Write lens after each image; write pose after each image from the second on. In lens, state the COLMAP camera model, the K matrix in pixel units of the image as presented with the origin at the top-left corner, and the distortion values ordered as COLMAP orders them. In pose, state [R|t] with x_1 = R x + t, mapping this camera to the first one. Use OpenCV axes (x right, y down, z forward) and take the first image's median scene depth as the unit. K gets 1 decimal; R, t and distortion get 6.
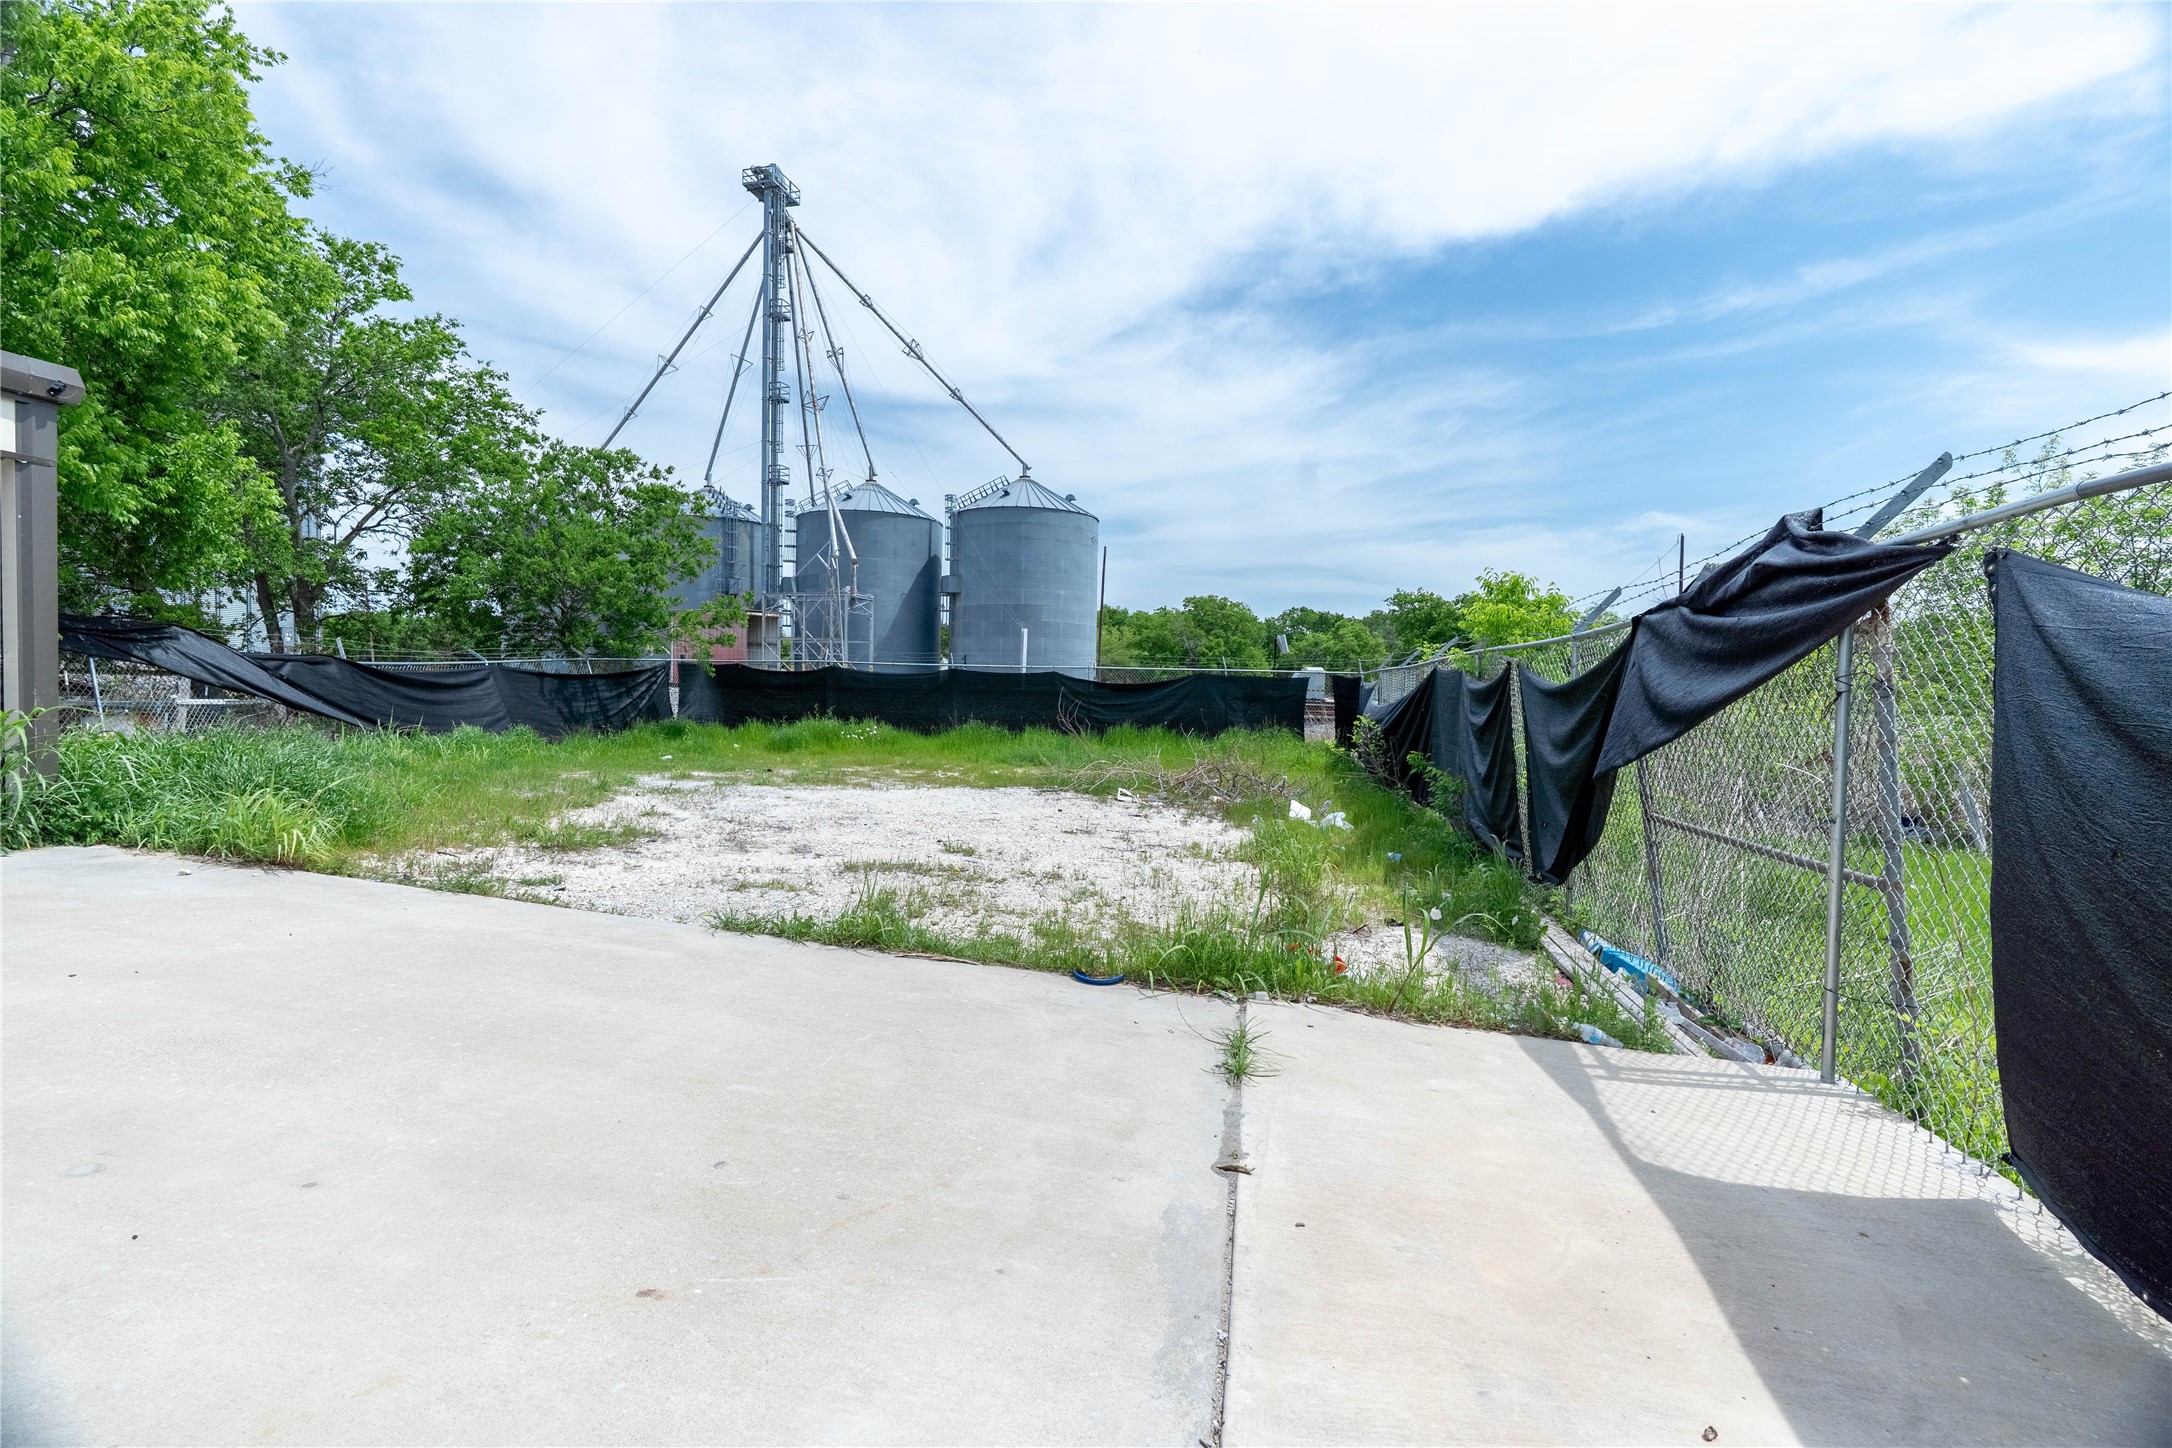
lens RADIAL K [[986.5, 0, 1089.4], [0, 986.5, 720.3], [0, 0, 1]] dist [-0.013646, 0.005135]
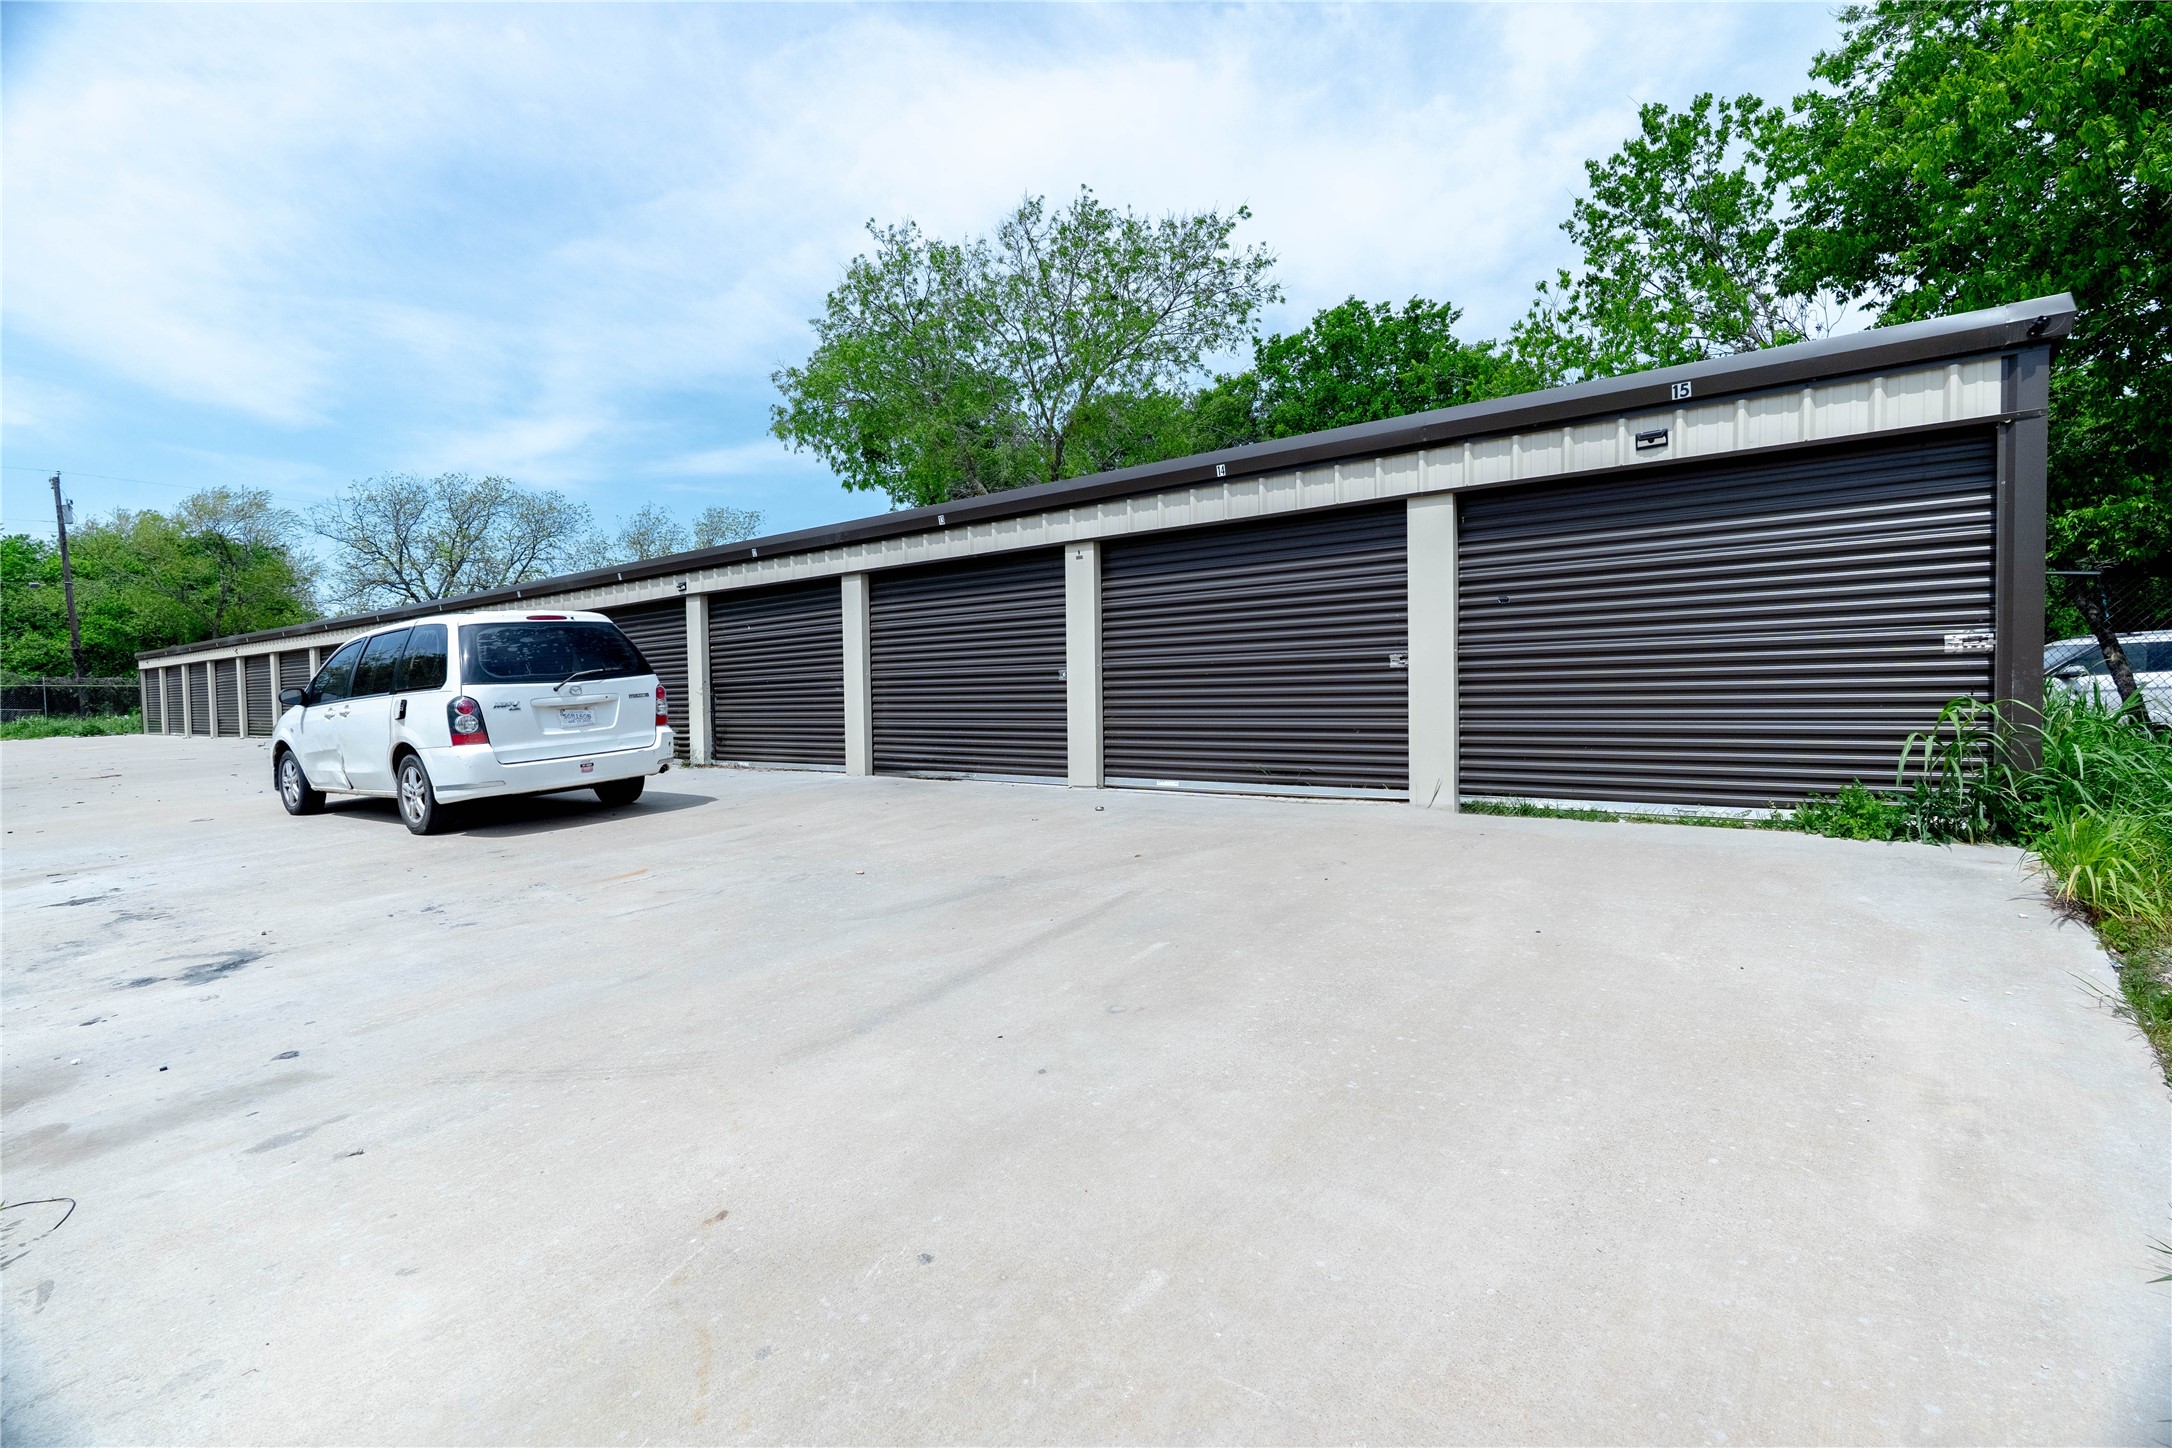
lens RADIAL K [[986.5, 0, 1089.4], [0, 986.5, 720.3], [0, 0, 1]] dist [-0.013646, 0.005135]
pose [[-0.455013, 0.024556, -0.890146, 0.246142], [-0.006181, 0.999509, 0.030732, -0.016619], [0.890463, 0.019485, -0.454638, 1.327089]]
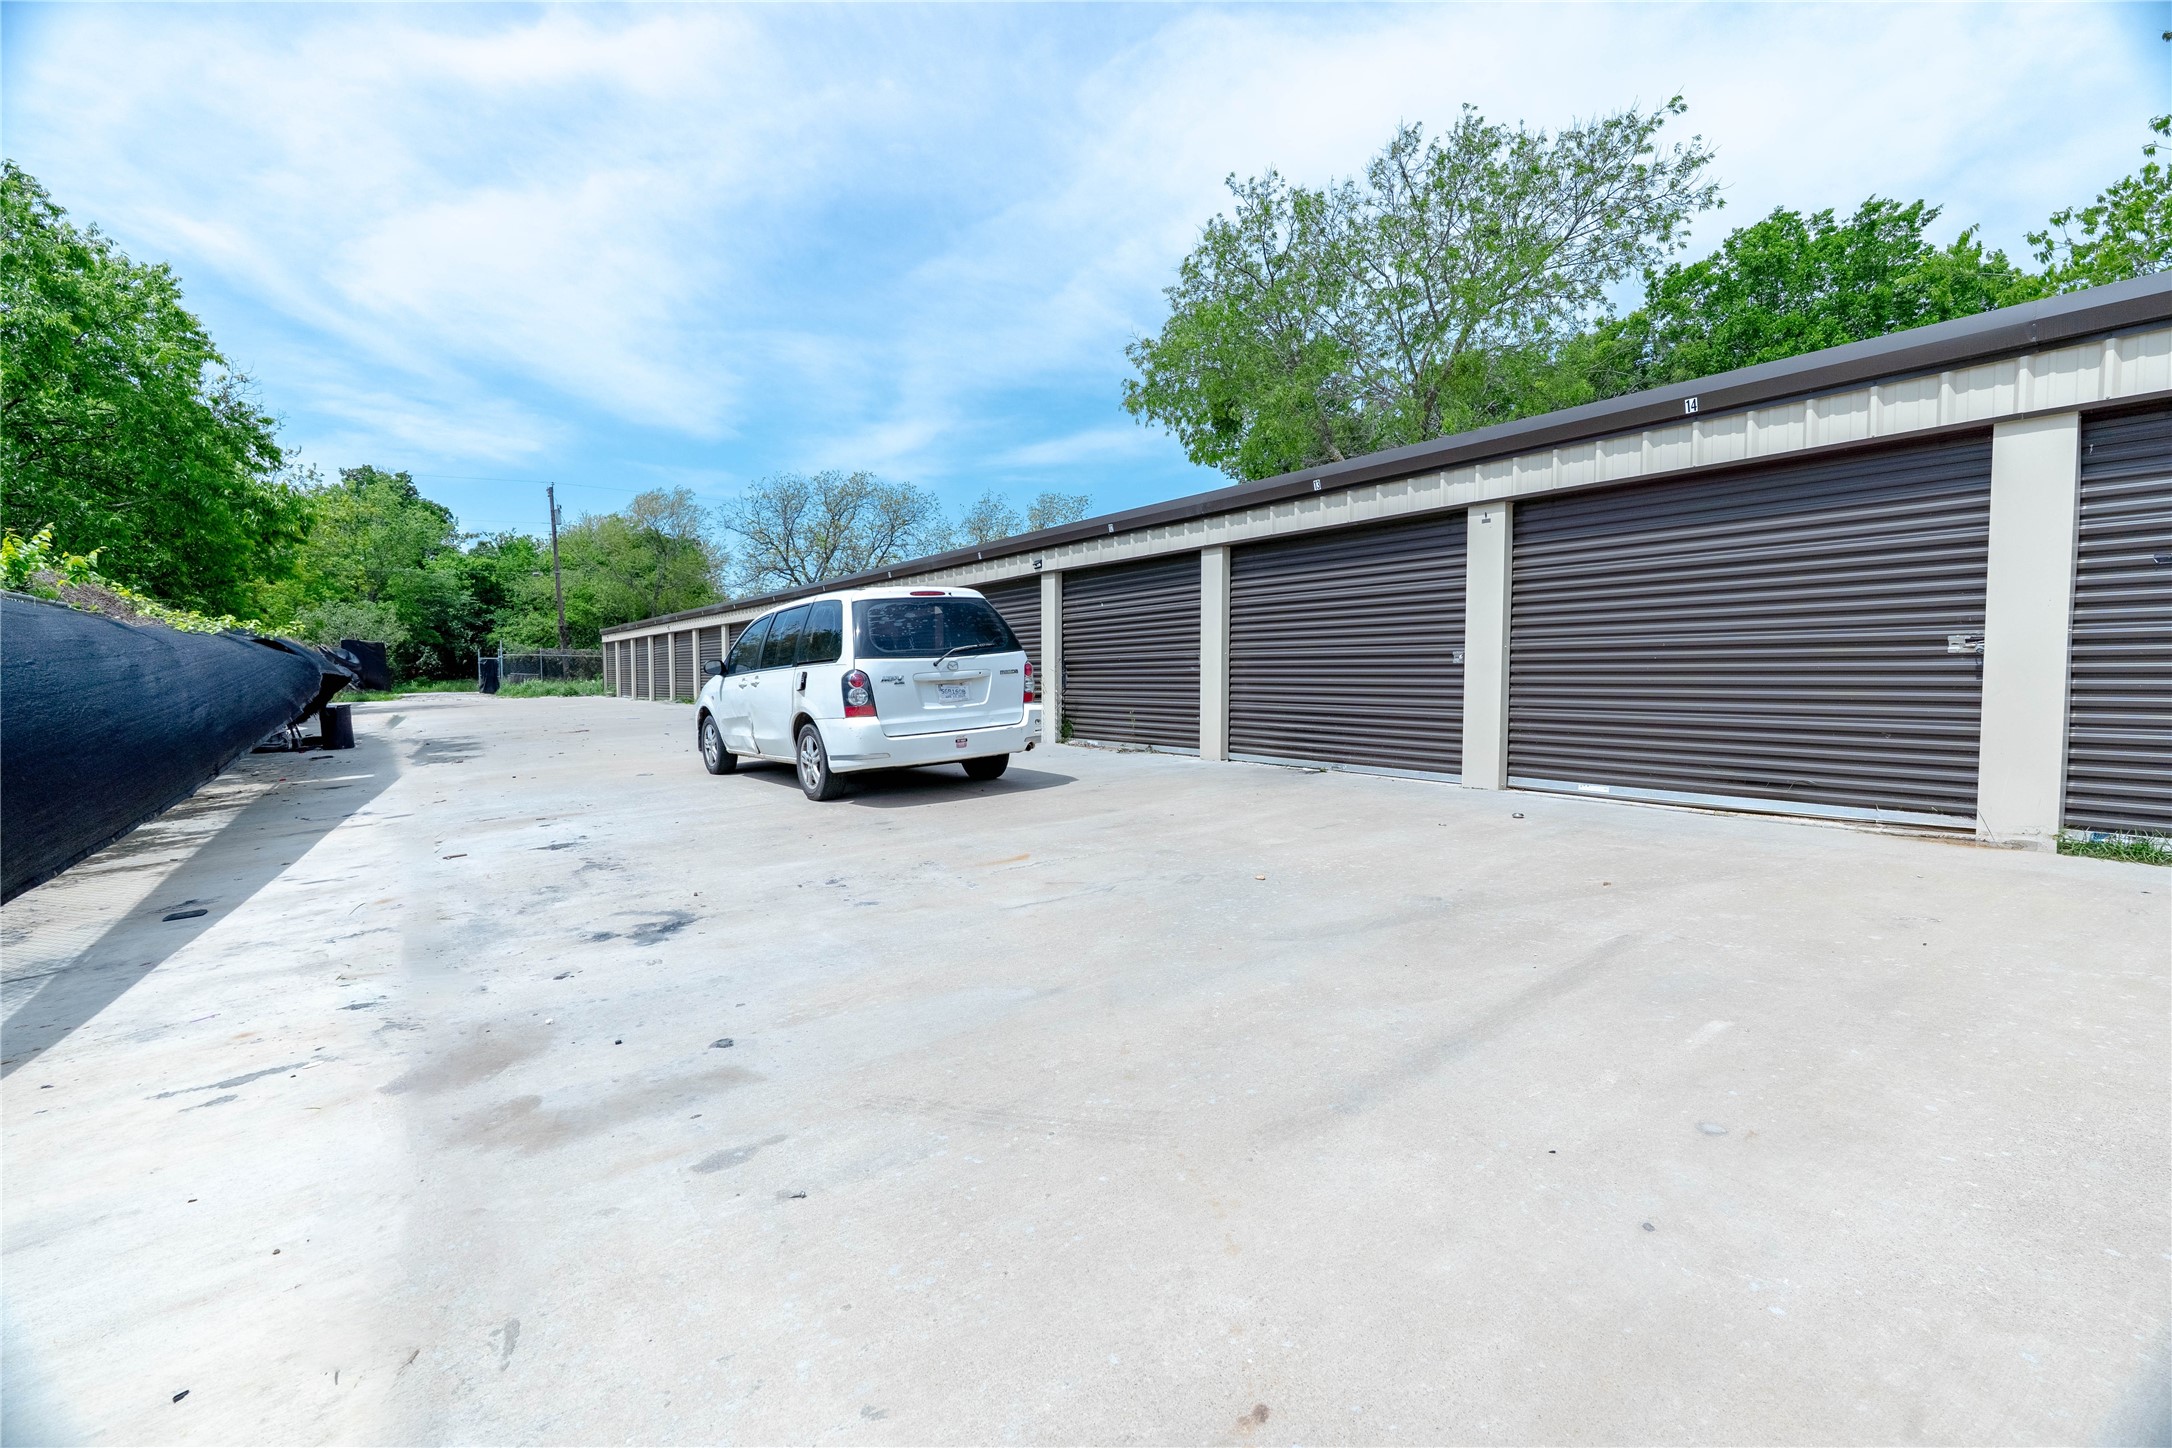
lens RADIAL K [[986.5, 0, 1089.4], [0, 986.5, 720.3], [0, 0, 1]] dist [-0.013646, 0.005135]
pose [[-0.705427, 0.022572, -0.708423, 0.141451], [-0.023098, 0.998230, 0.054807, -0.014434], [0.708406, 0.055025, -0.703657, 1.010929]]
